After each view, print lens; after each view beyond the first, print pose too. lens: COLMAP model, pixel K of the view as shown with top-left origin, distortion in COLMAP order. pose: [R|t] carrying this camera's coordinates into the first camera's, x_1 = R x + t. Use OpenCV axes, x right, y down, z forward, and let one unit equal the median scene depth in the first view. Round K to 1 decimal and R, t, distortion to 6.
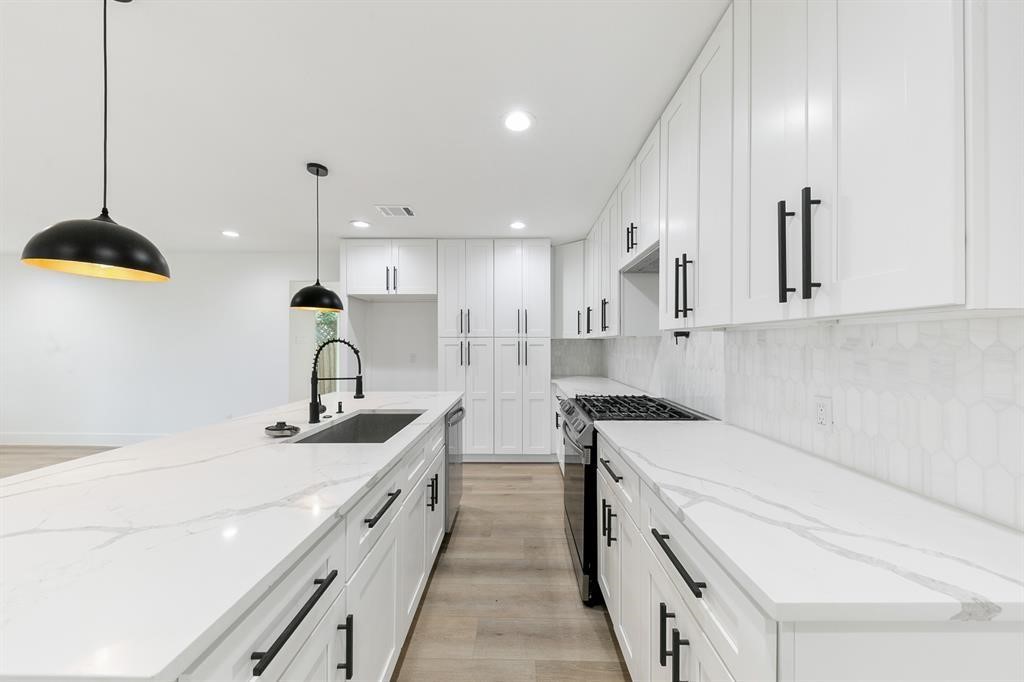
lens RADIAL K [[354.7, 0, 521.2], [0, 354.7, 345.8], [0, 0, 1]] dist [0.008639, -0.000511]
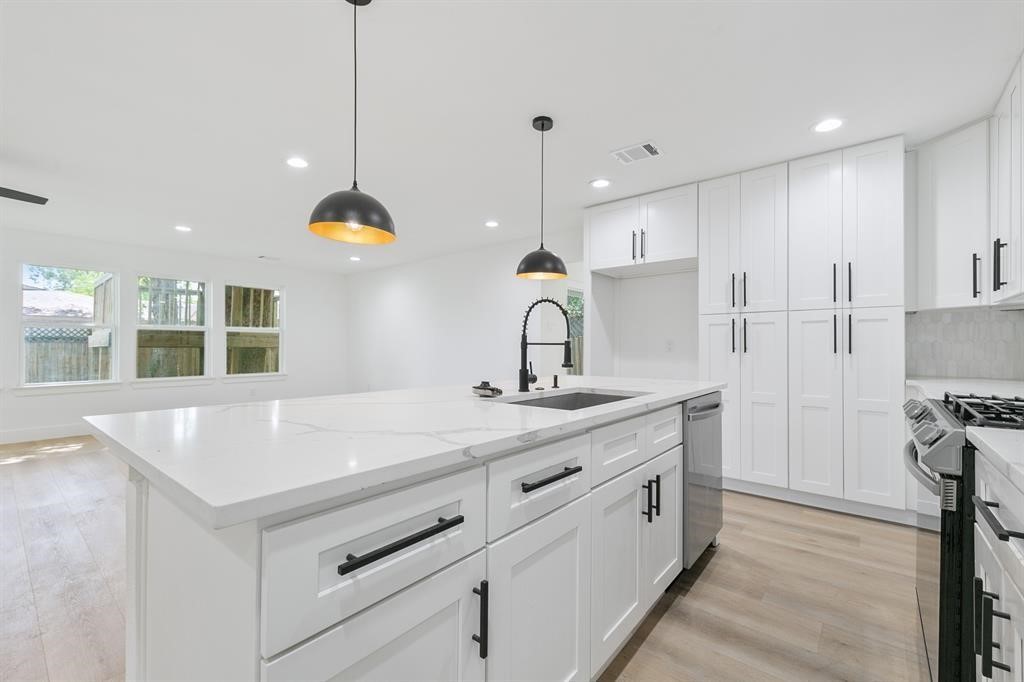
lens RADIAL K [[437.9, 0, 513.5], [0, 437.9, 341.6], [0, 0, 1]] dist [0.008338, -0.002543]
pose [[0.774964, -0.005498, -0.631982, 0.074384], [-0.000843, 0.999952, -0.009732, 0.071757], [0.632005, 0.008075, 0.774922, 0.085594]]
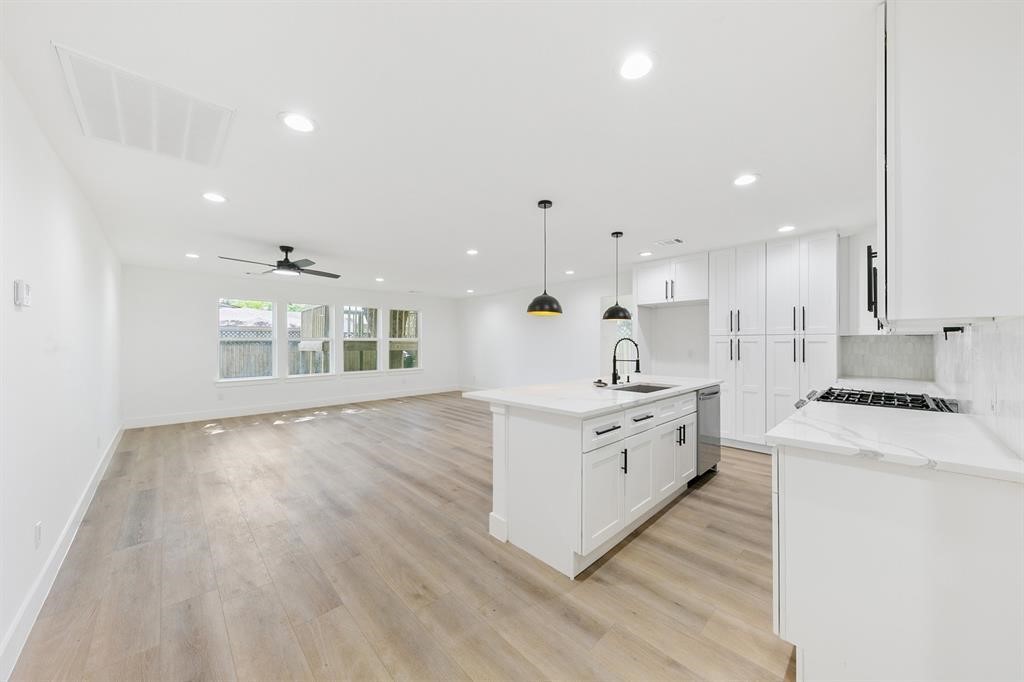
lens RADIAL K [[354.7, 0, 534.3], [0, 354.7, 339.5], [0, 0, 1]] dist [0.008639, -0.000511]
pose [[0.727026, -0.006861, -0.686576, 0.260877], [-0.002585, 0.999916, -0.012730, 0.009177], [0.686605, 0.011030, 0.726947, -0.427591]]
